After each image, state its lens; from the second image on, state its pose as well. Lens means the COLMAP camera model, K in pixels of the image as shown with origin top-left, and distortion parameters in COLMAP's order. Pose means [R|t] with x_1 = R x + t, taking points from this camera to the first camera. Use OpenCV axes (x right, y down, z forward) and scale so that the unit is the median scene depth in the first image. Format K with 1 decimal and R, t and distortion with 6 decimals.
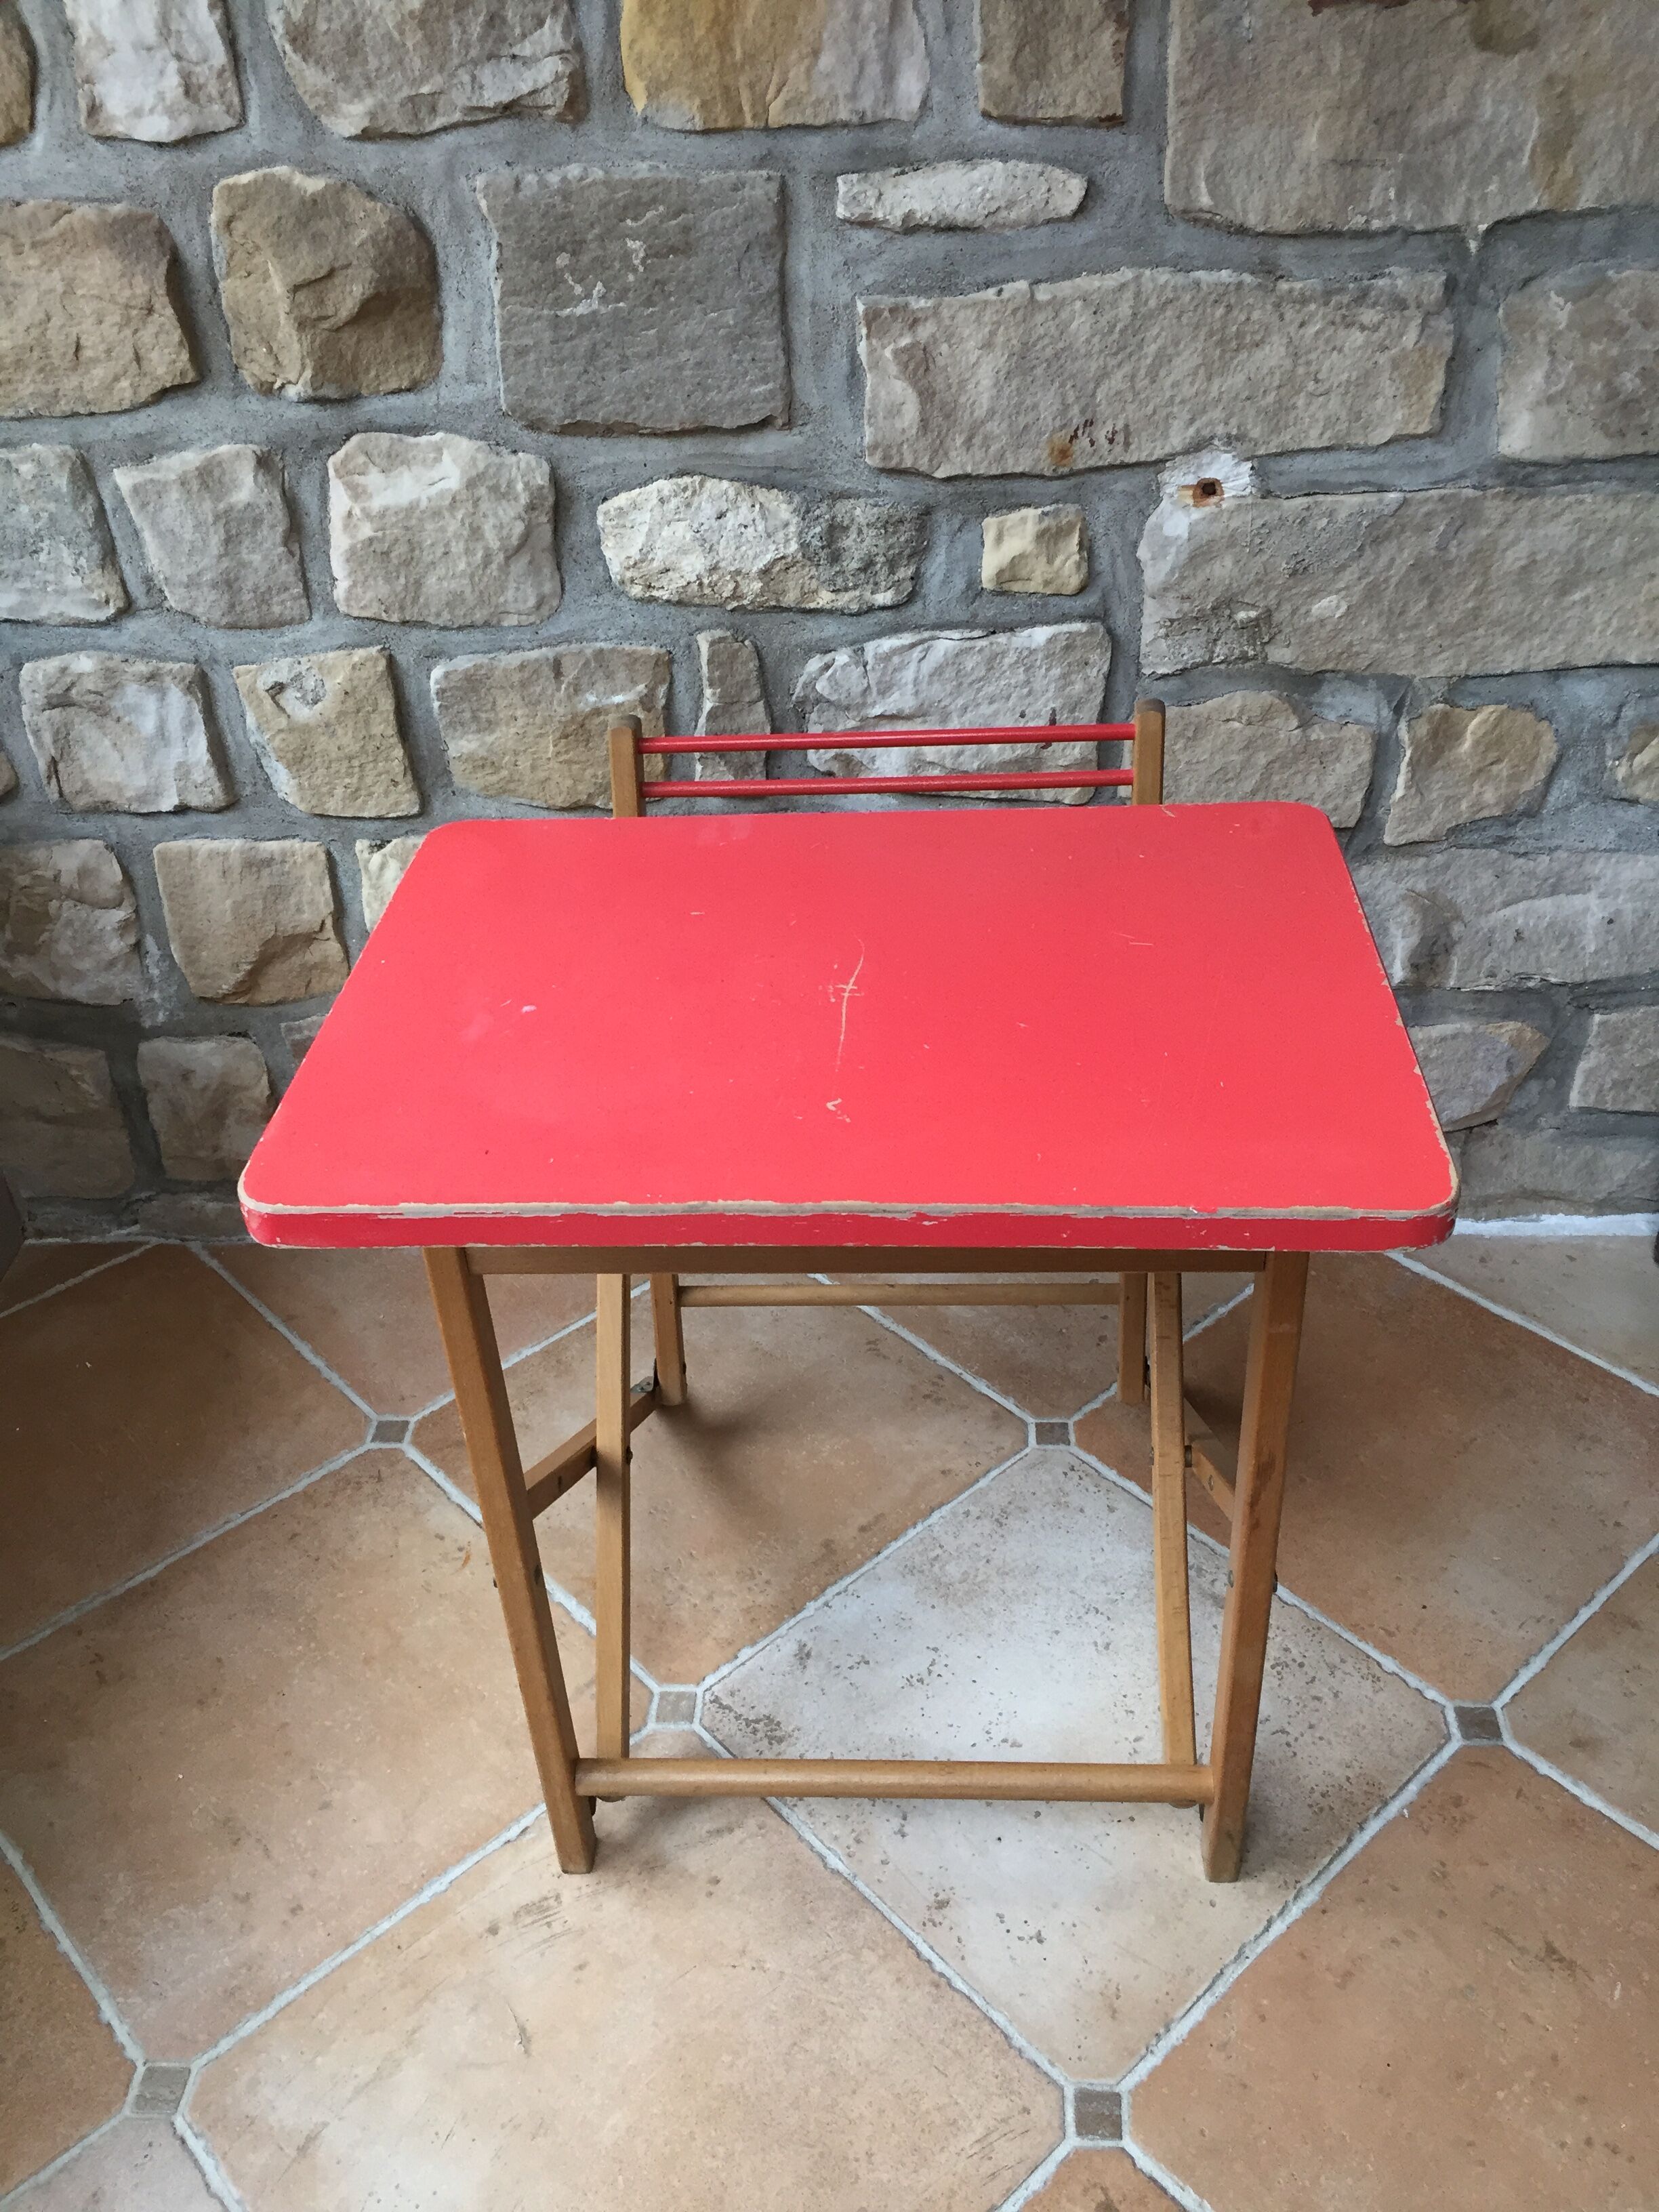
lens RADIAL K [[1863.6, 0, 827.0], [0, 1863.6, 1090.1], [0, 0, 1]] dist [0.081189, -0.117509]
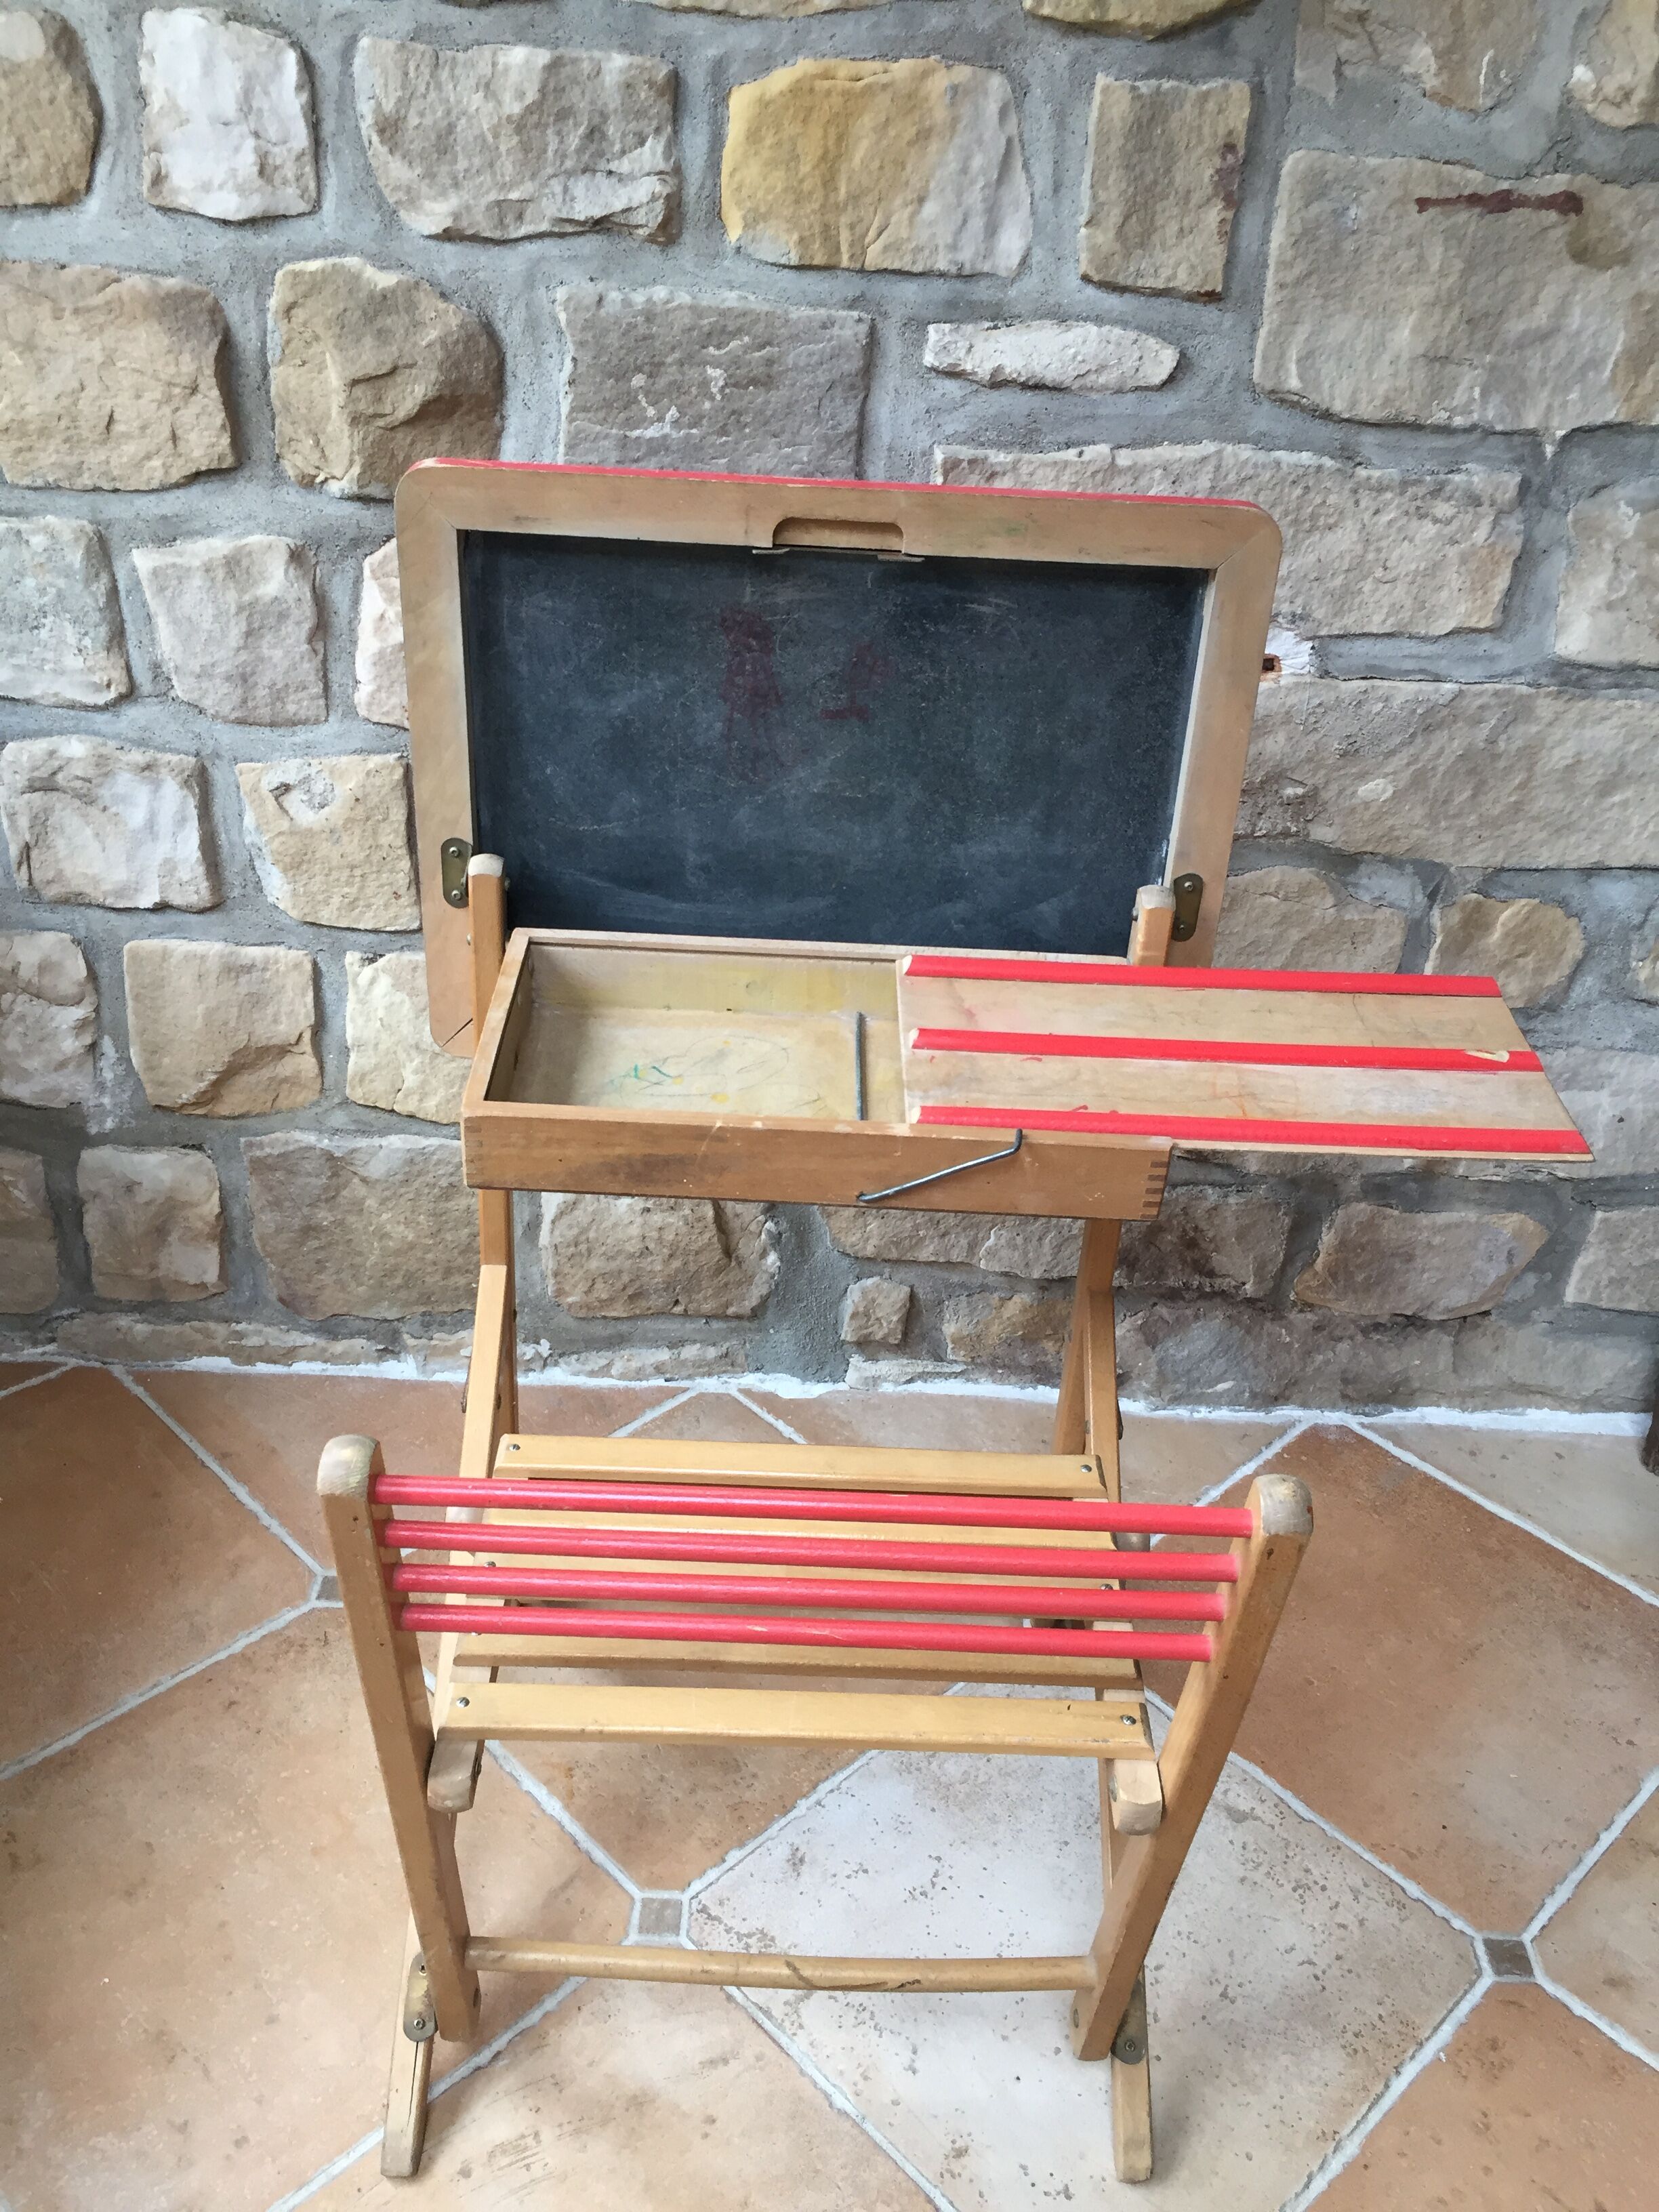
lens RADIAL K [[1877.9, 0, 829.3], [0, 1877.9, 1092.4], [0, 0, 1]] dist [0.086303, -0.125434]
pose [[0.994676, 0.062444, 0.081979, -0.091487], [-0.057310, 0.996332, -0.063552, -0.017729], [-0.085647, 0.058516, 0.994606, 0.039695]]
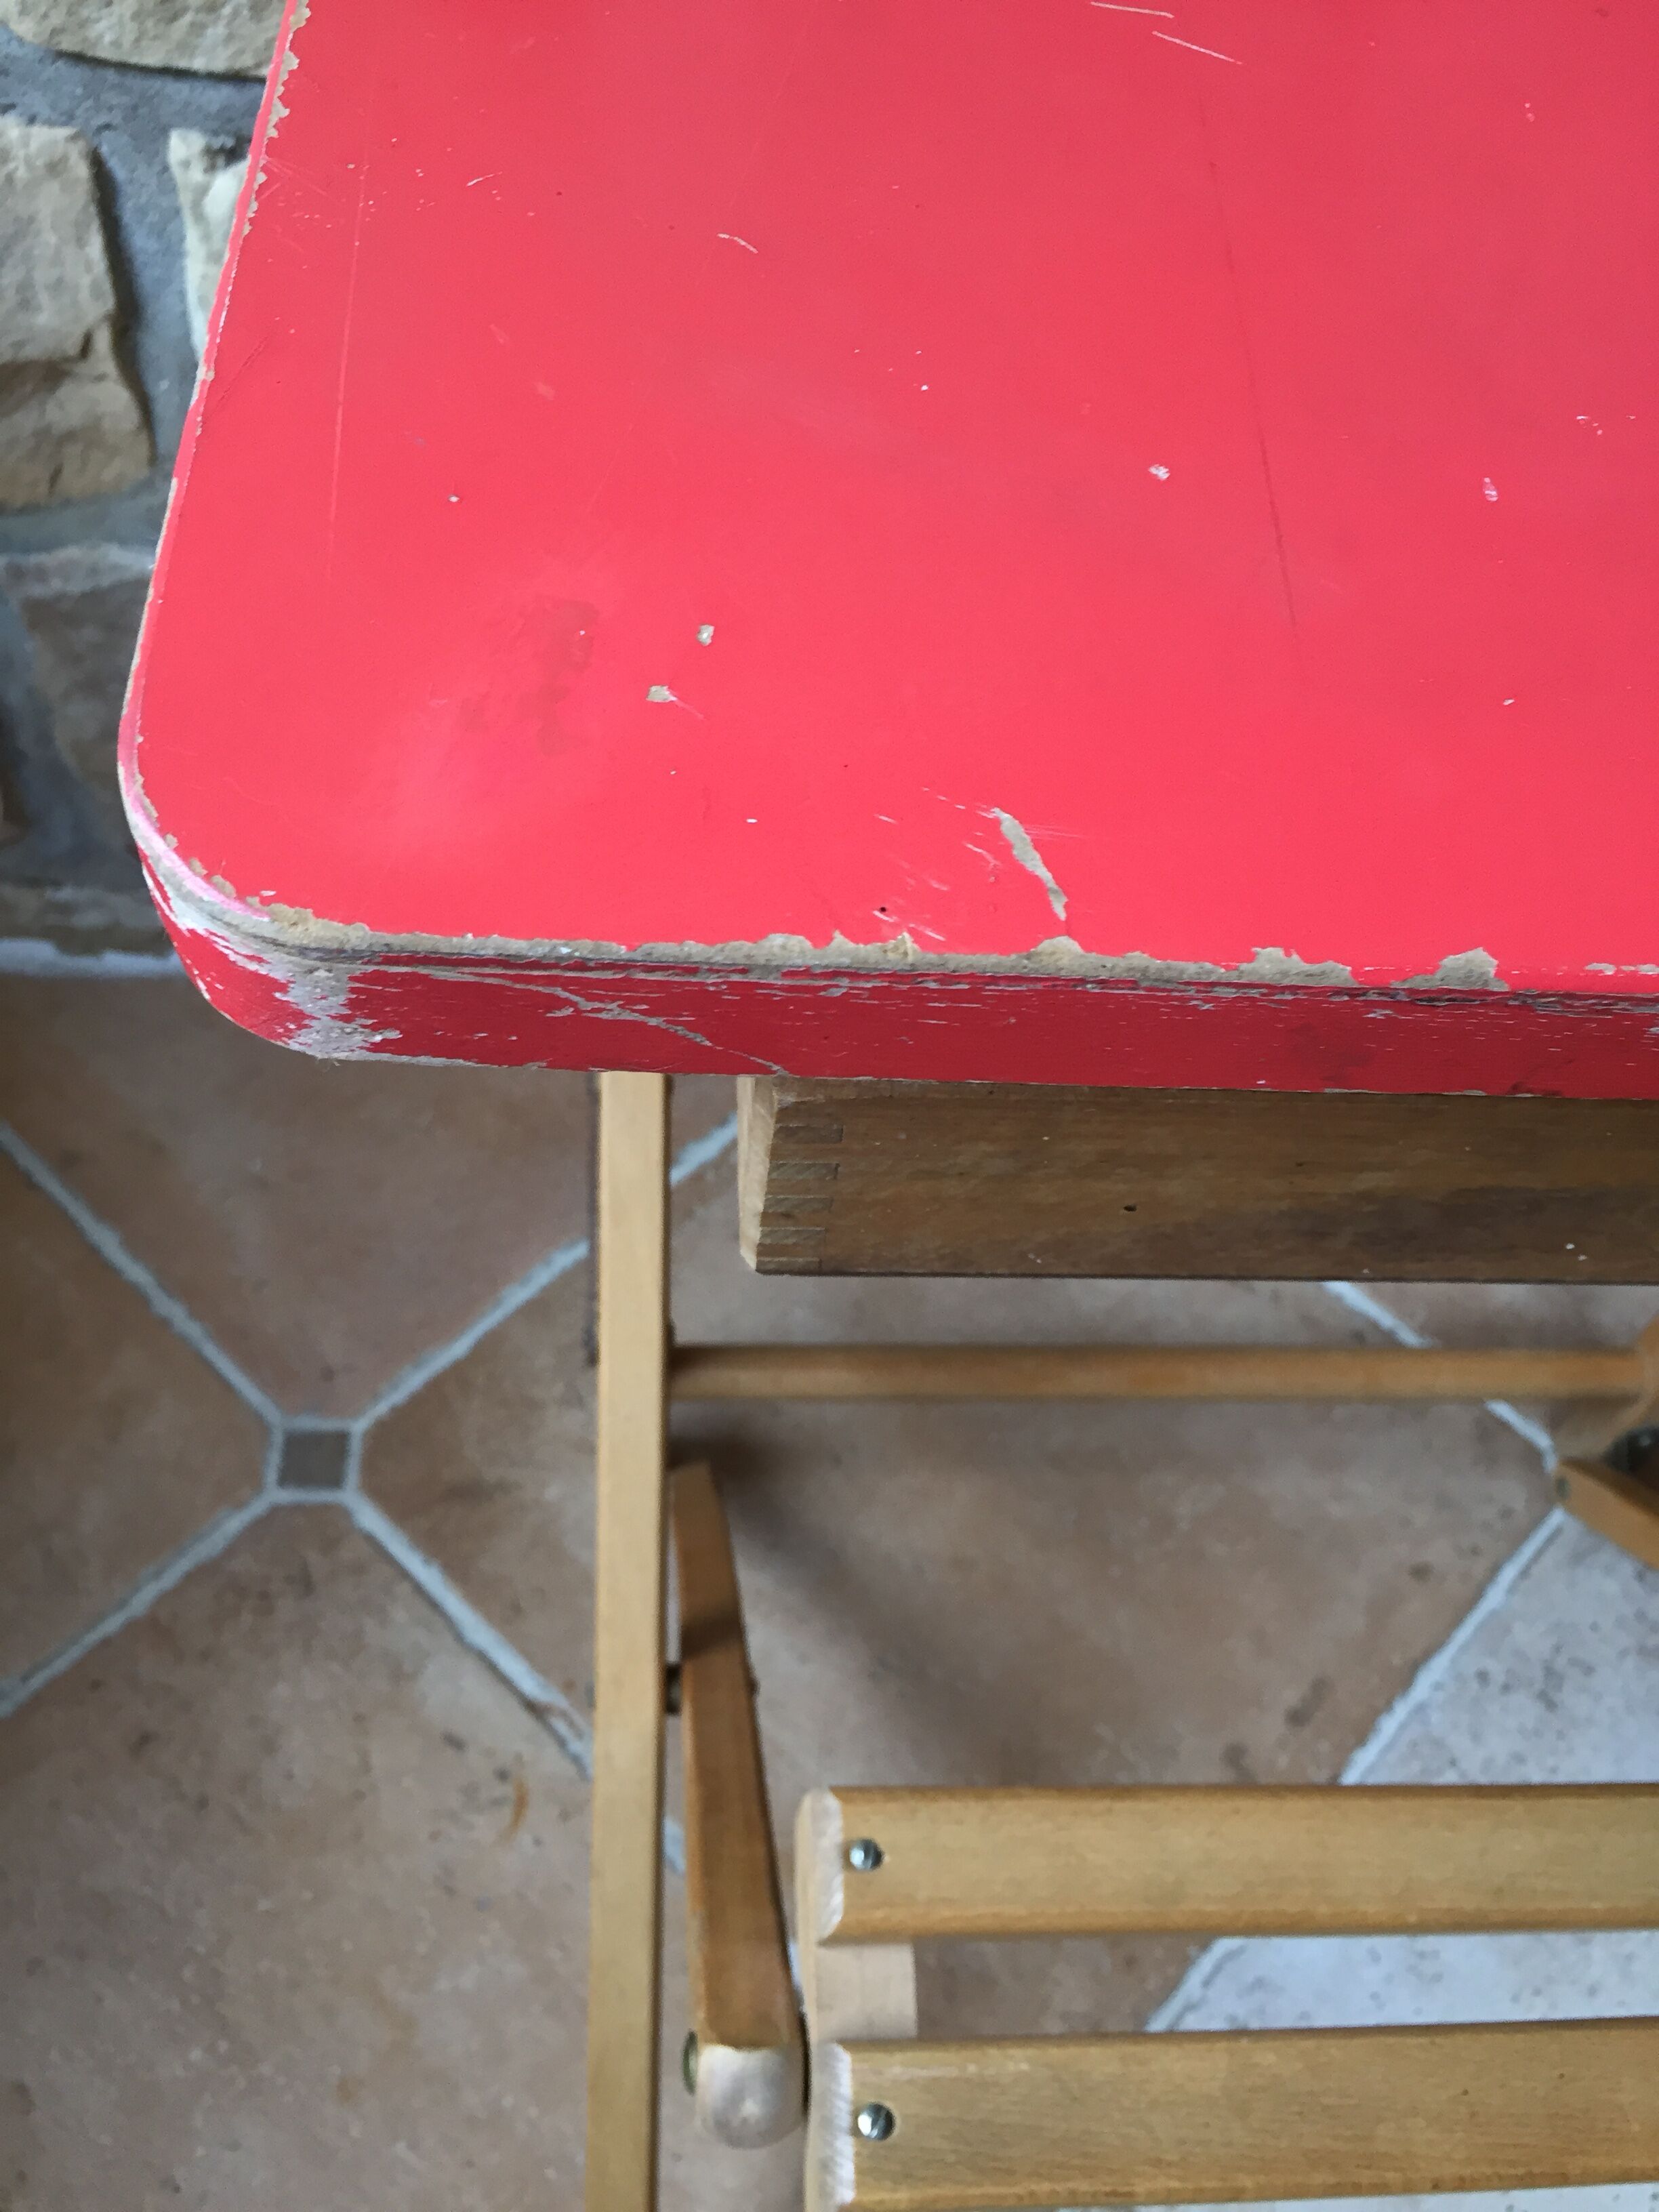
lens RADIAL K [[1923.4, 0, 832.6], [0, 1923.4, 1098.8], [0, 0, 1]] dist [0.077087, -0.134380]
pose [[0.989379, 0.012307, 0.144840, -0.188601], [-0.062846, 0.934688, 0.349870, -0.105155], [-0.131074, -0.355257, 0.925534, 0.591294]]
